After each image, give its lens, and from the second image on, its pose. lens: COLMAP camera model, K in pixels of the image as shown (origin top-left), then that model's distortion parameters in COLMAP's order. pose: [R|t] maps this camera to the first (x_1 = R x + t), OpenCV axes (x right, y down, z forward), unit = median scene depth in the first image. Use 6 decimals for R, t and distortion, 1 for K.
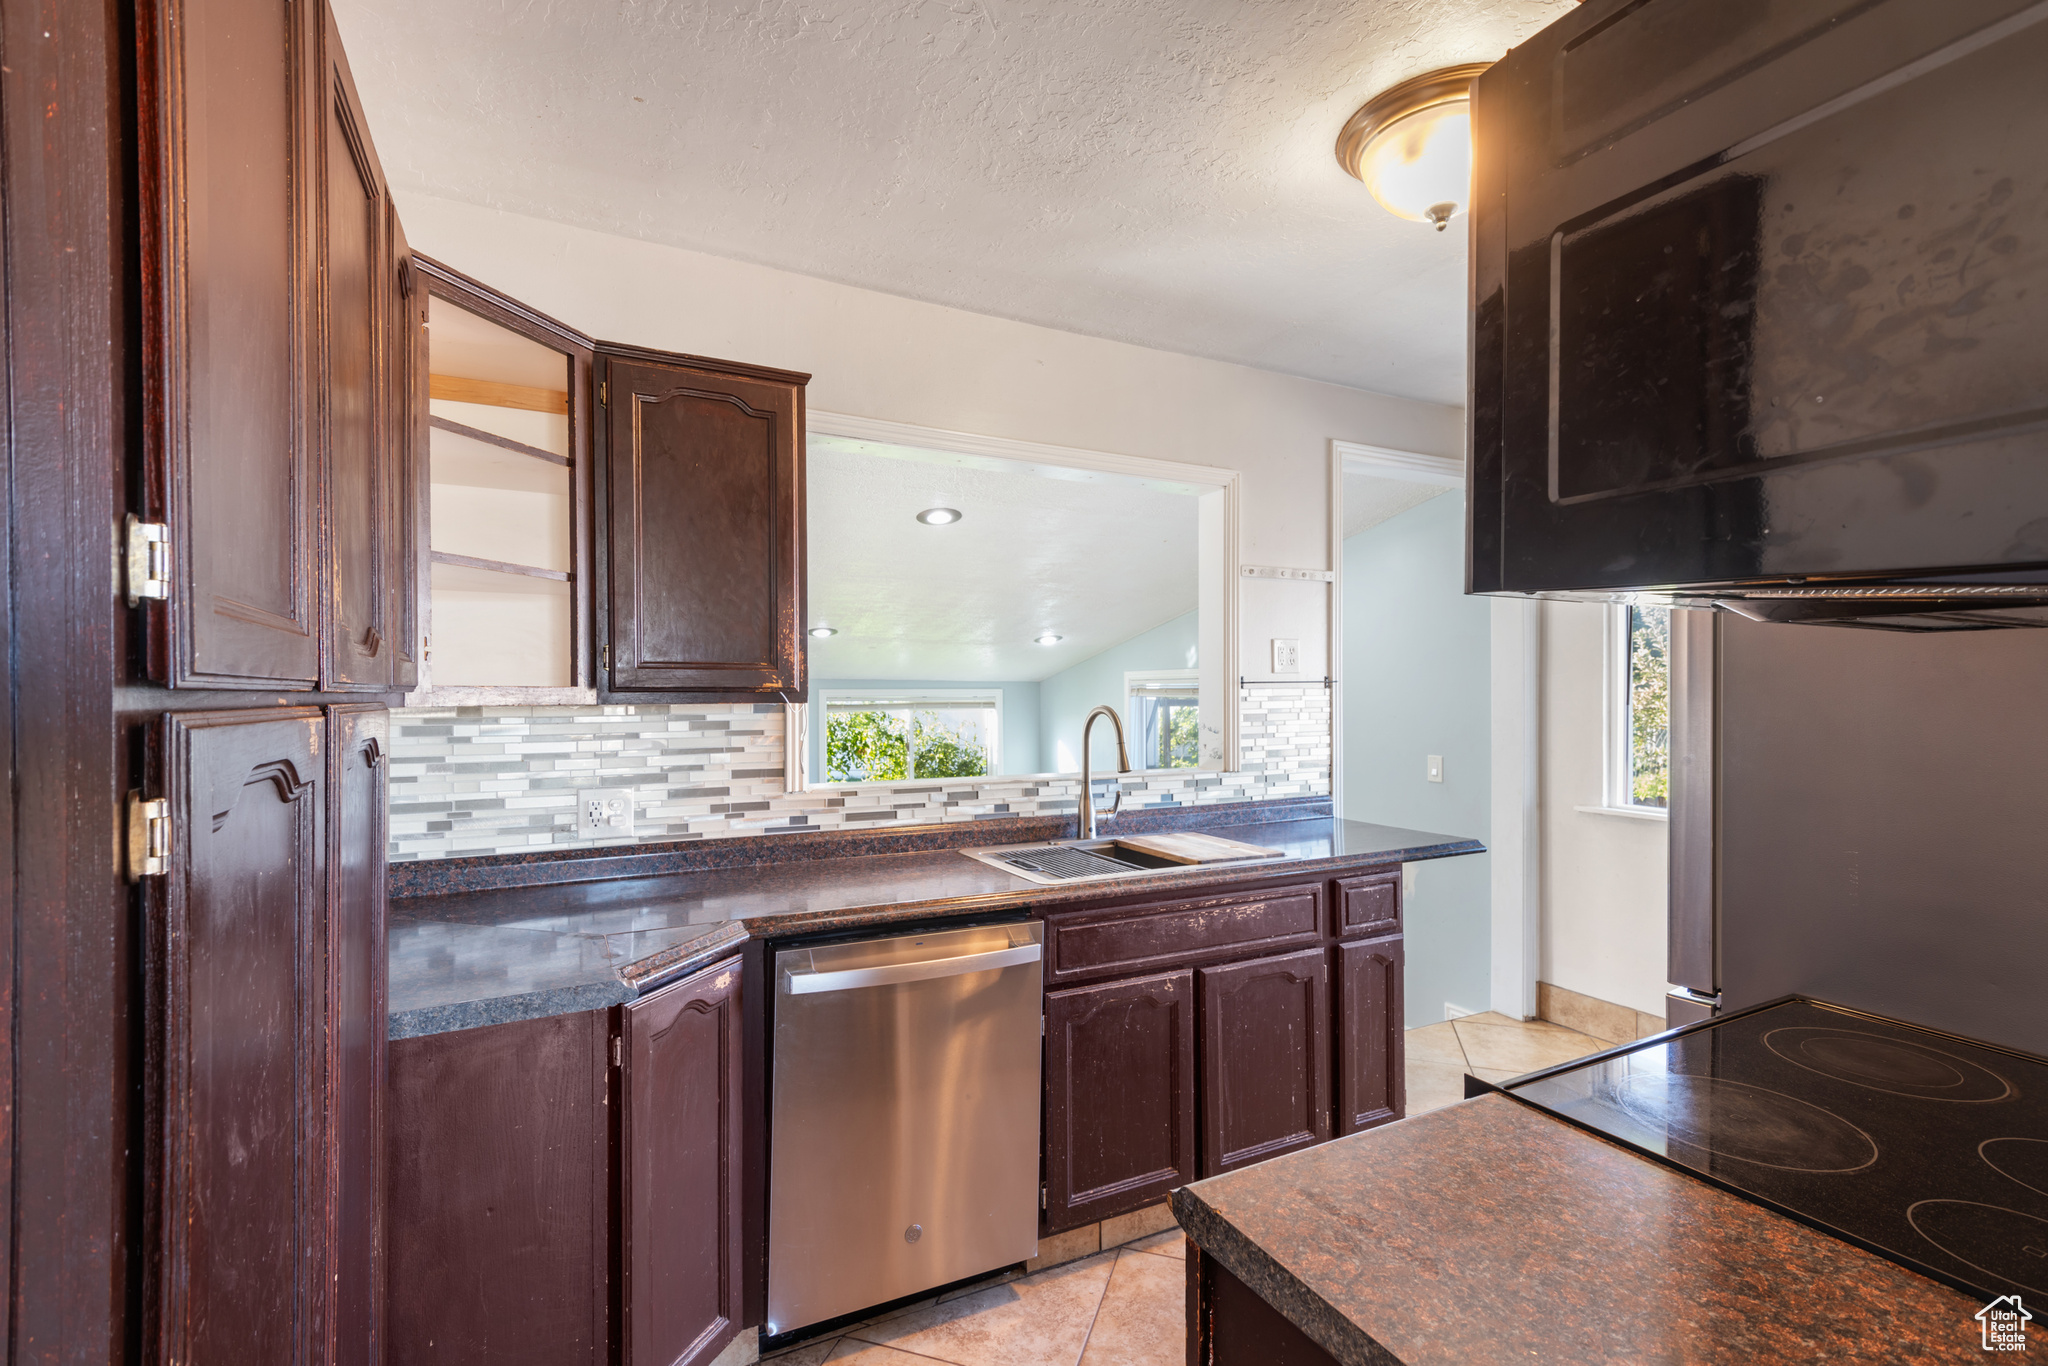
lens RADIAL K [[952.8, 0, 1024.0], [0, 952.8, 683.0], [0, 0, 1]] dist [0.012356, -0.000376]
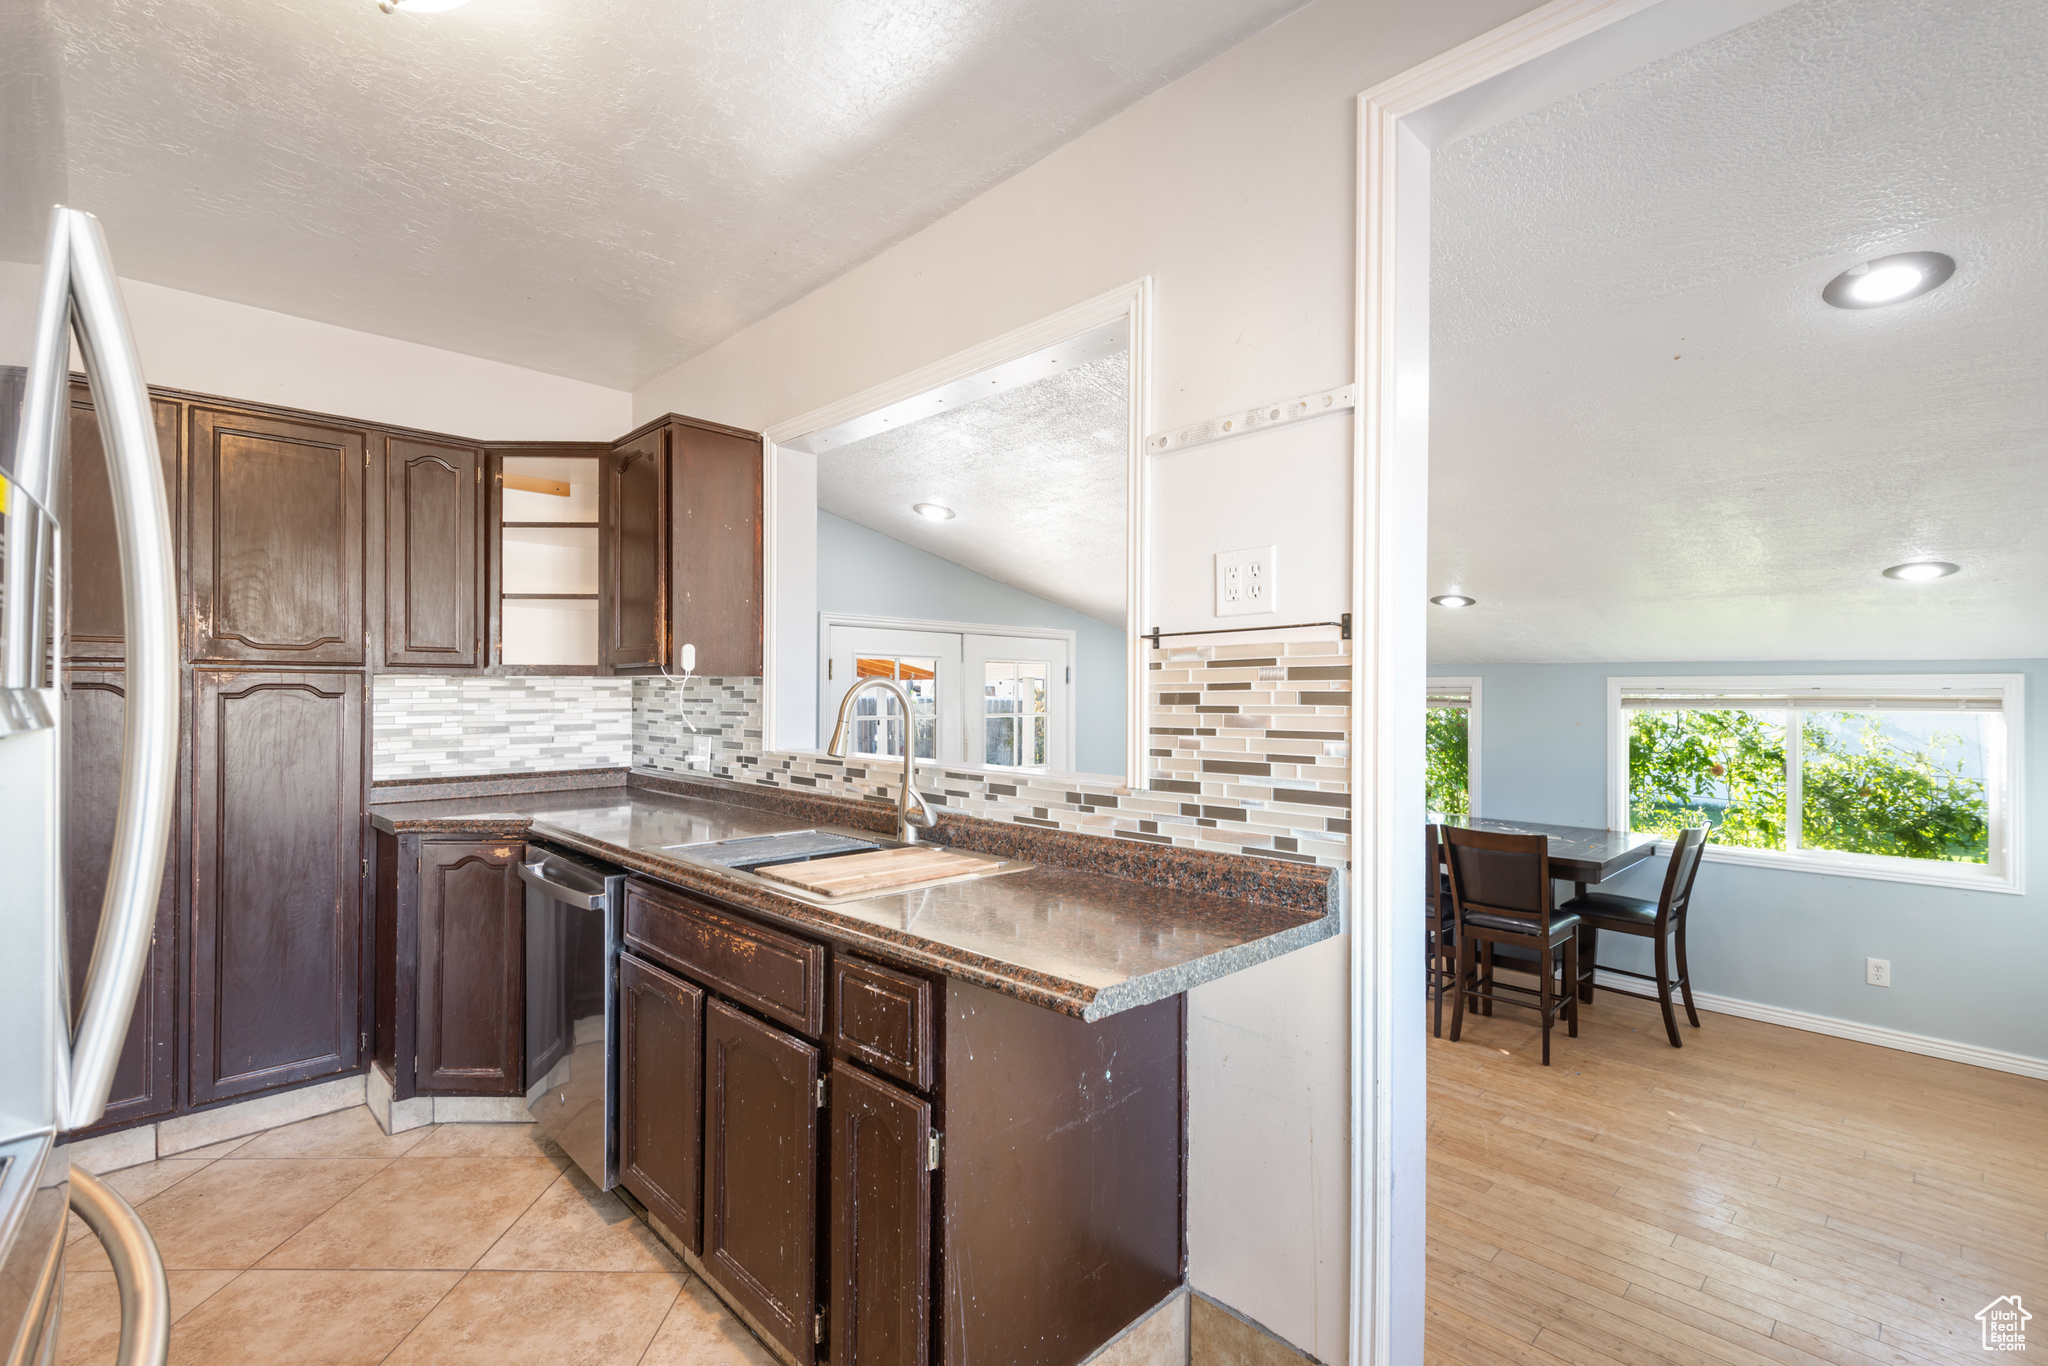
lens RADIAL K [[943.7, 0, 999.8], [0, 943.7, 691.6], [0, 0, 1]] dist [0.013821, -0.000164]
pose [[0.271531, -0.000022, -0.962430, 0.788357], [0.003617, 0.999993, 0.000998, 0.032598], [0.962423, -0.003752, 0.271529, 0.786453]]
